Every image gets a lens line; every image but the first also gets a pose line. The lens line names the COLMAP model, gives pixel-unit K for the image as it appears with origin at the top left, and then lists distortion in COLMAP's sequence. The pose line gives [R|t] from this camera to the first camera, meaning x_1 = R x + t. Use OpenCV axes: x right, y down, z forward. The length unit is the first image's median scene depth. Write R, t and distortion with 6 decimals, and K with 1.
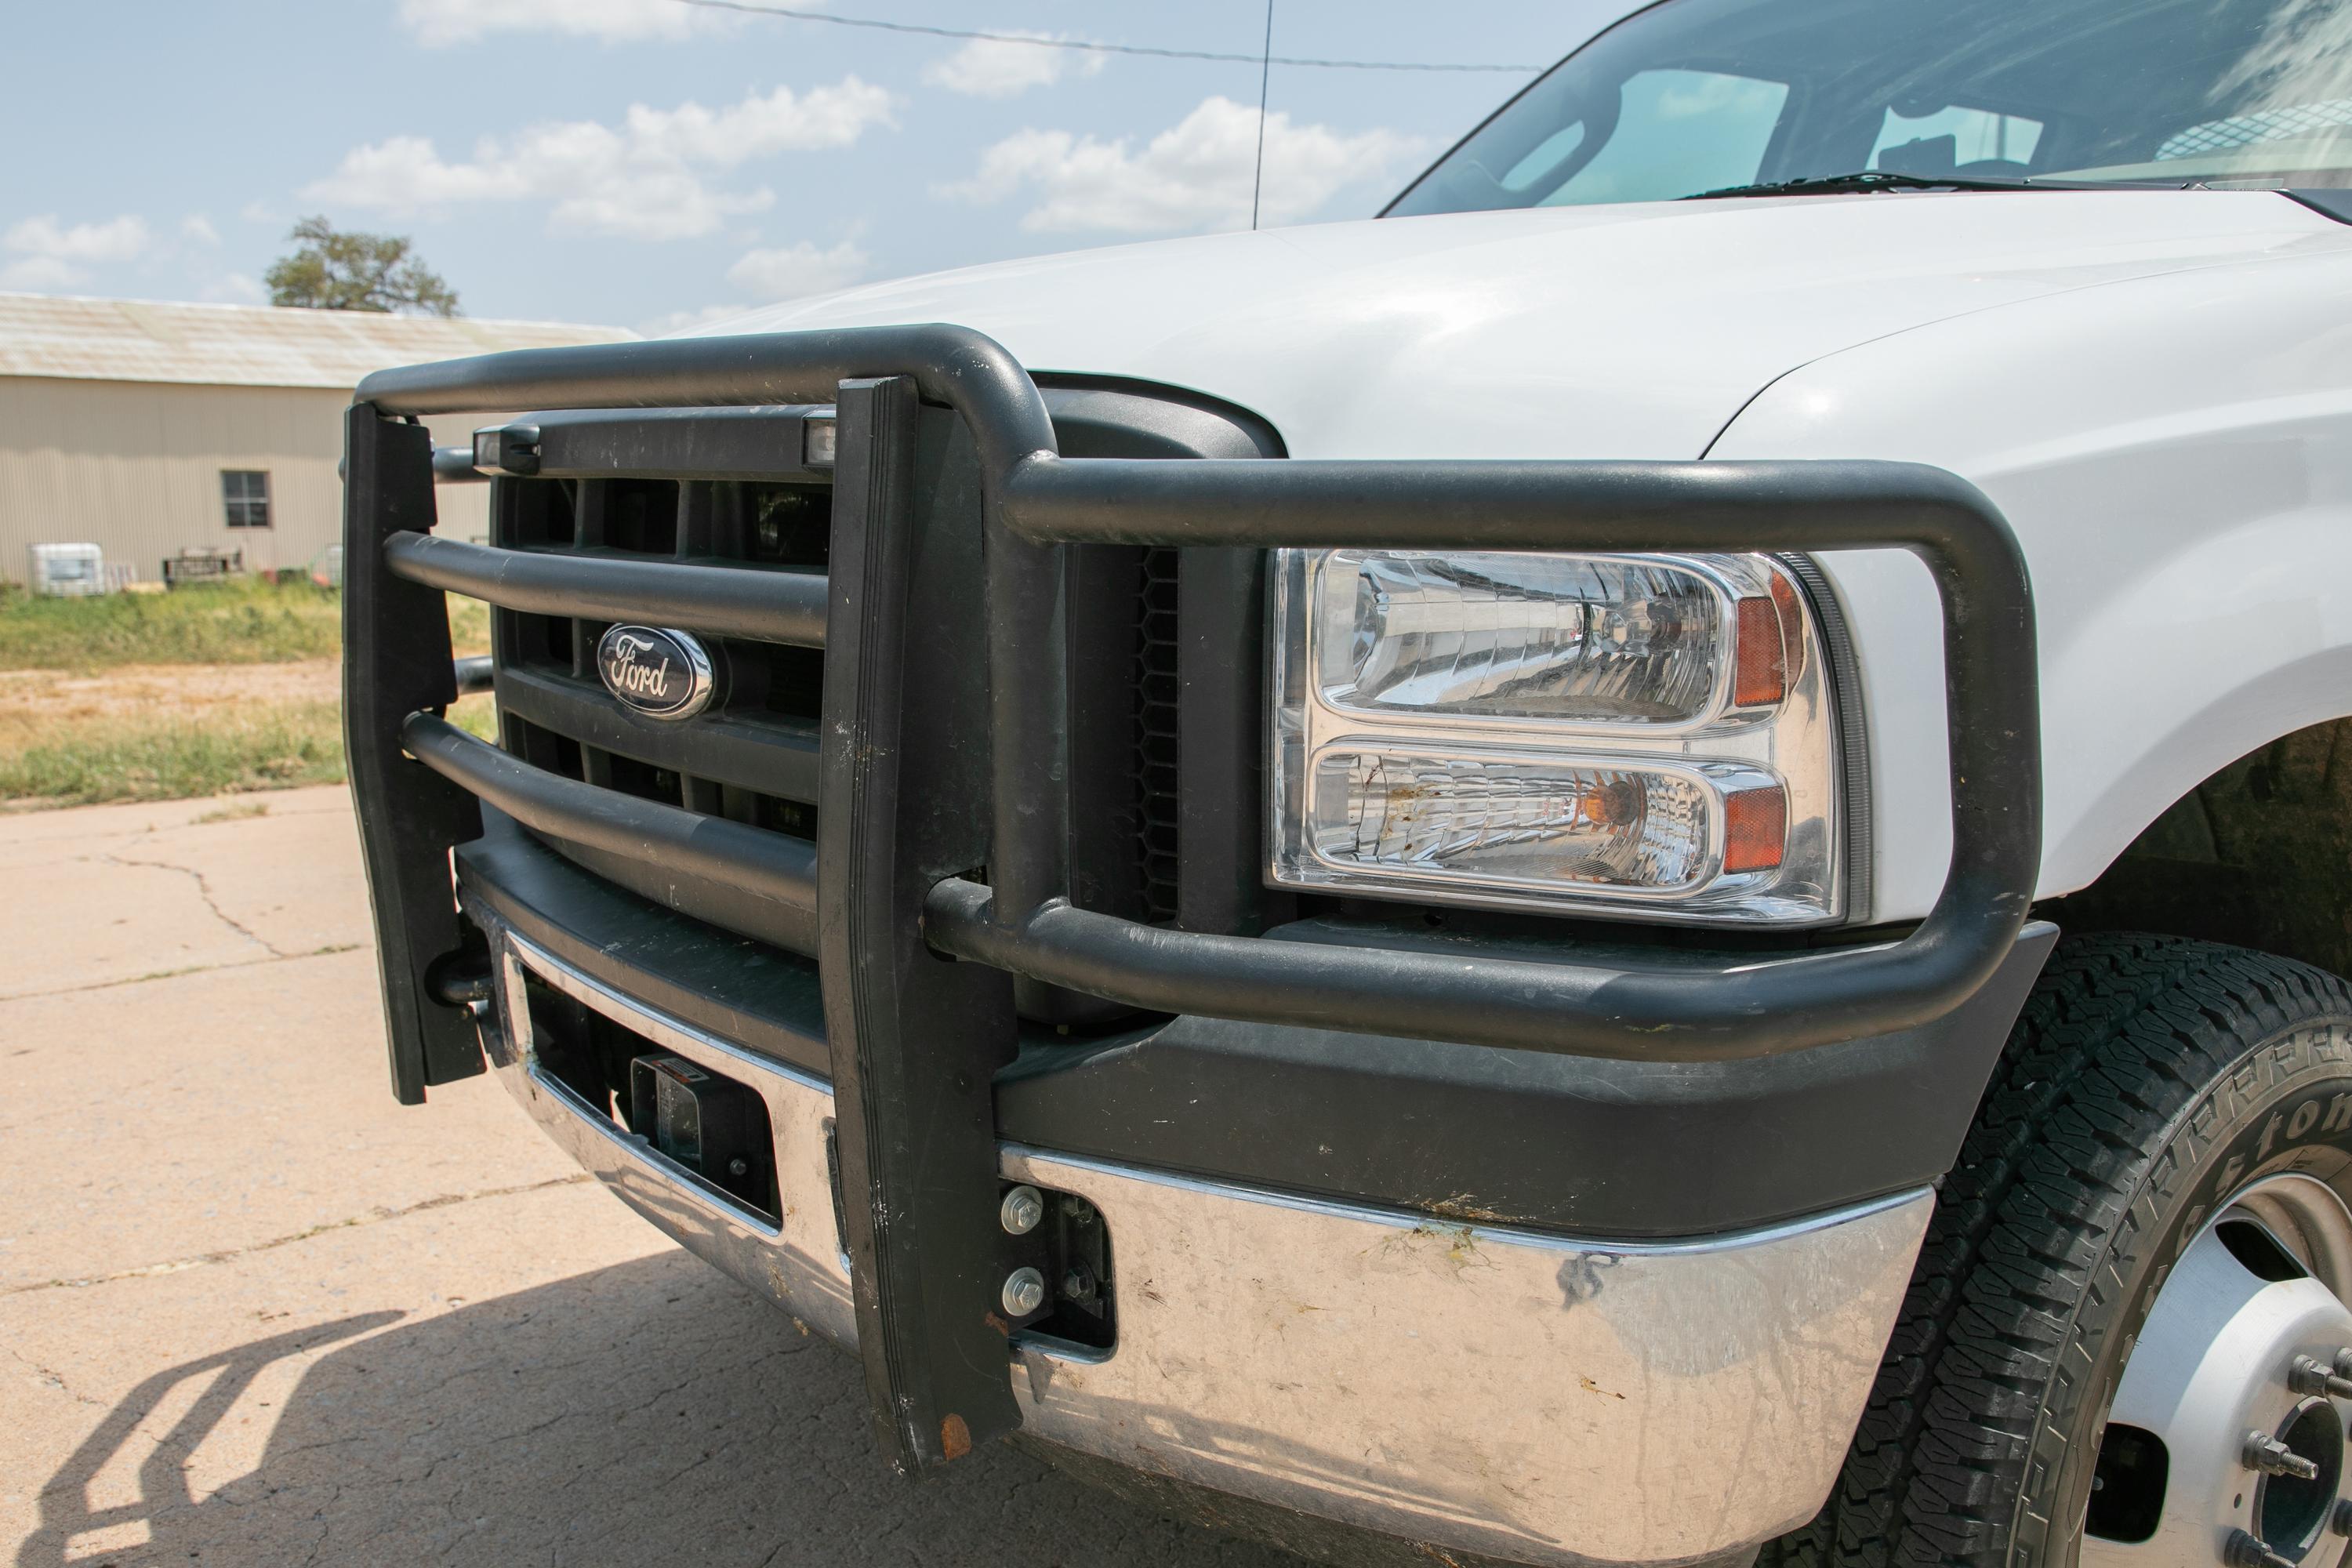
lens RADIAL K [[1671.0, 0, 1243.0], [0, 1671.0, 754.3], [0, 0, 1]] dist [-0.014452, 0.007931]
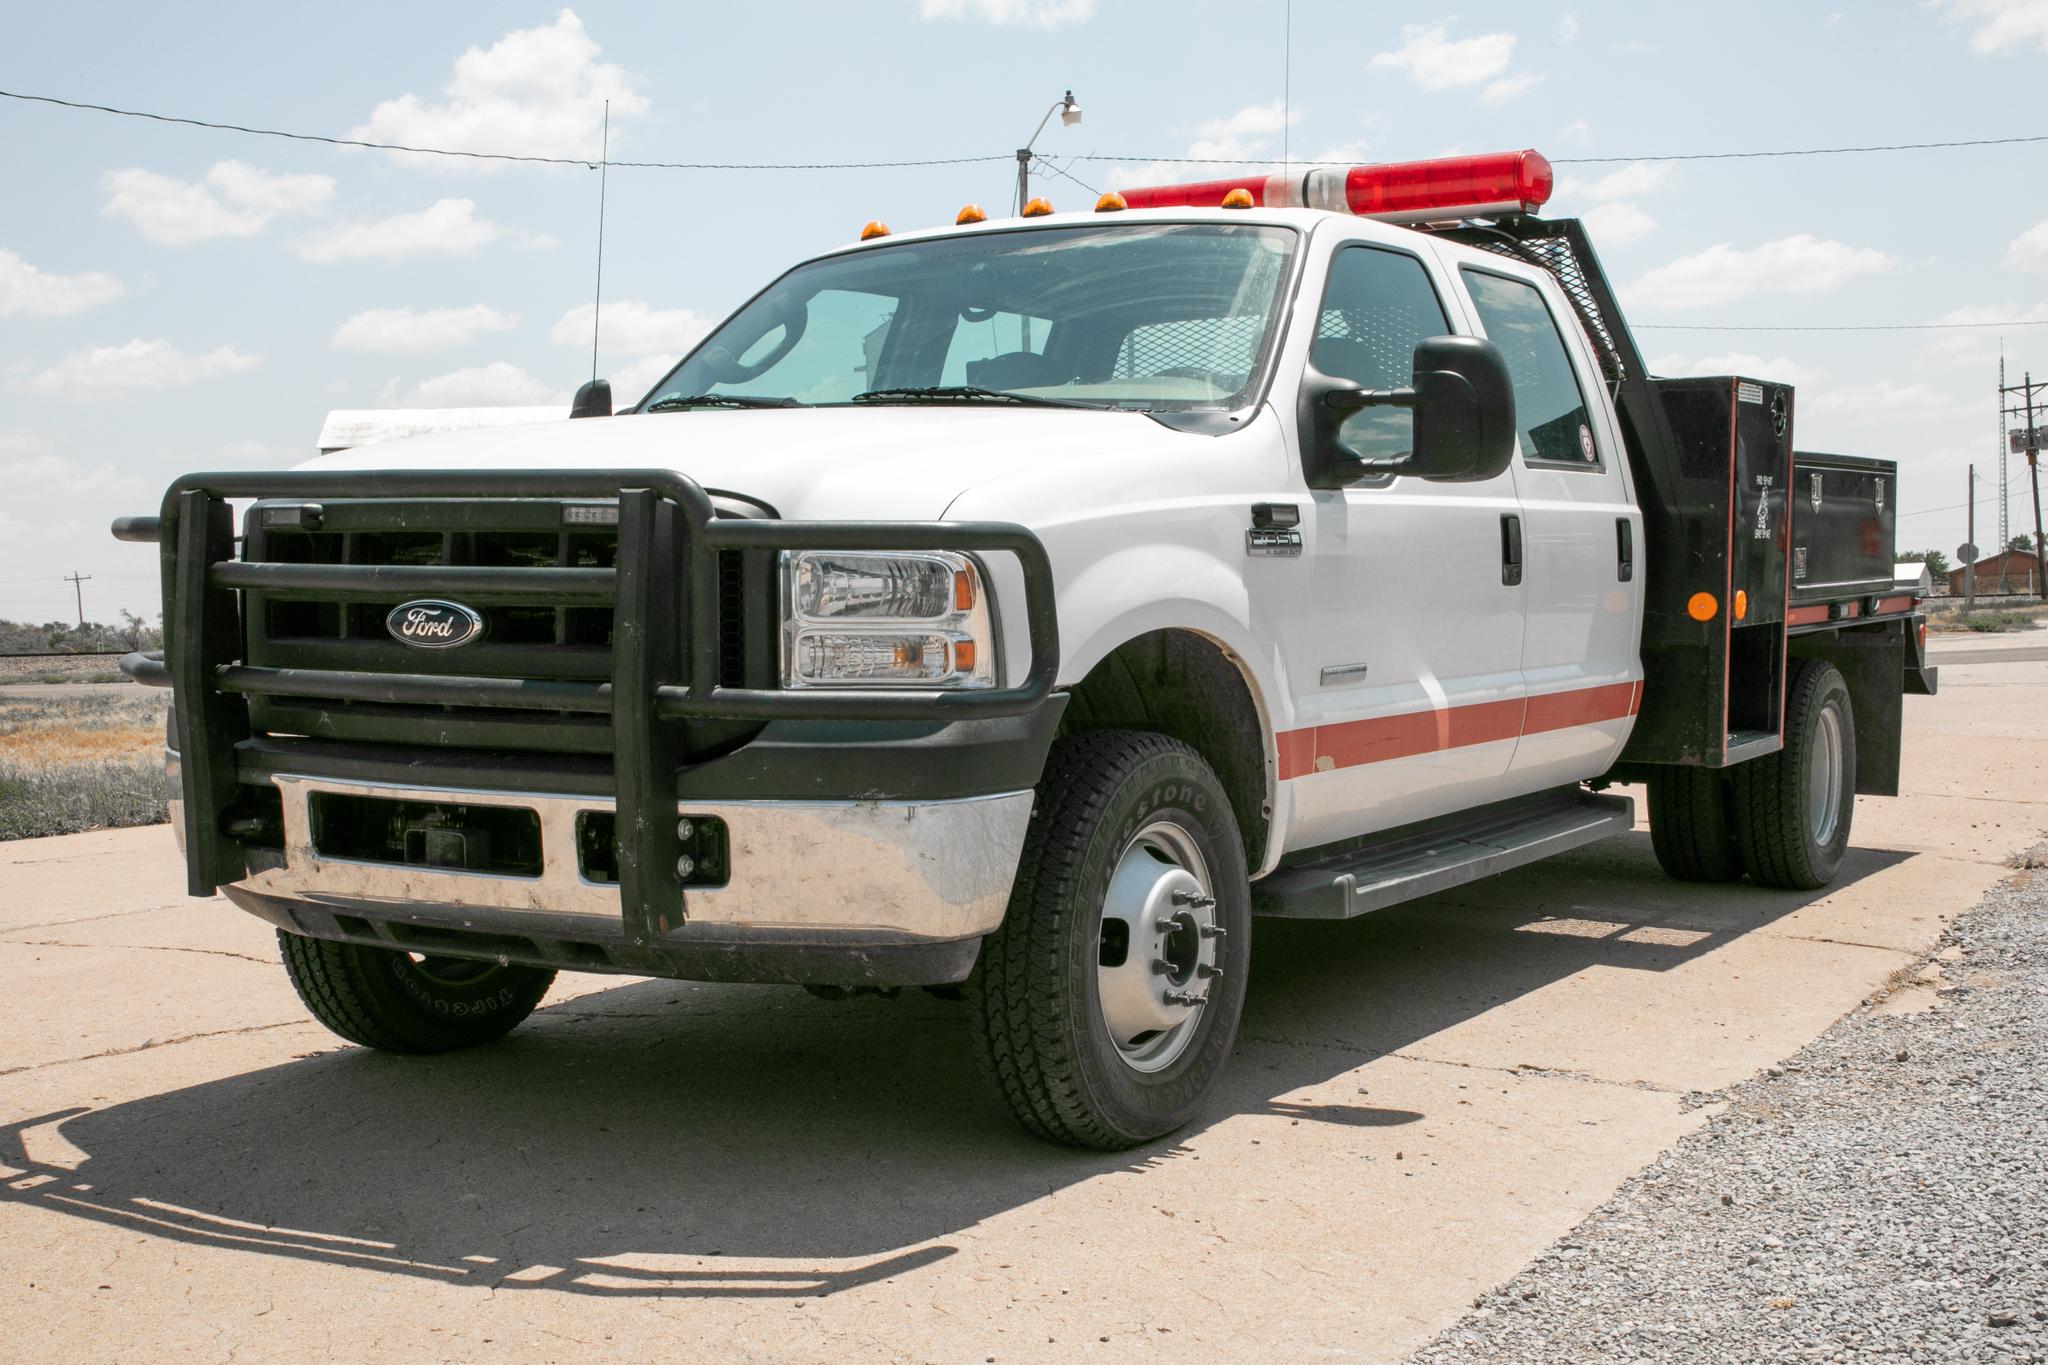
lens RADIAL K [[2358.9, 0, 1024.0], [0, 2358.9, 682.5], [0, 0, 1]] dist [0.016728, 0.015837]
pose [[0.920264, -0.011581, 0.391127, -1.023553], [0.063189, 0.990841, -0.119335, 0.506982], [-0.386163, 0.134534, 0.912567, -2.348077]]
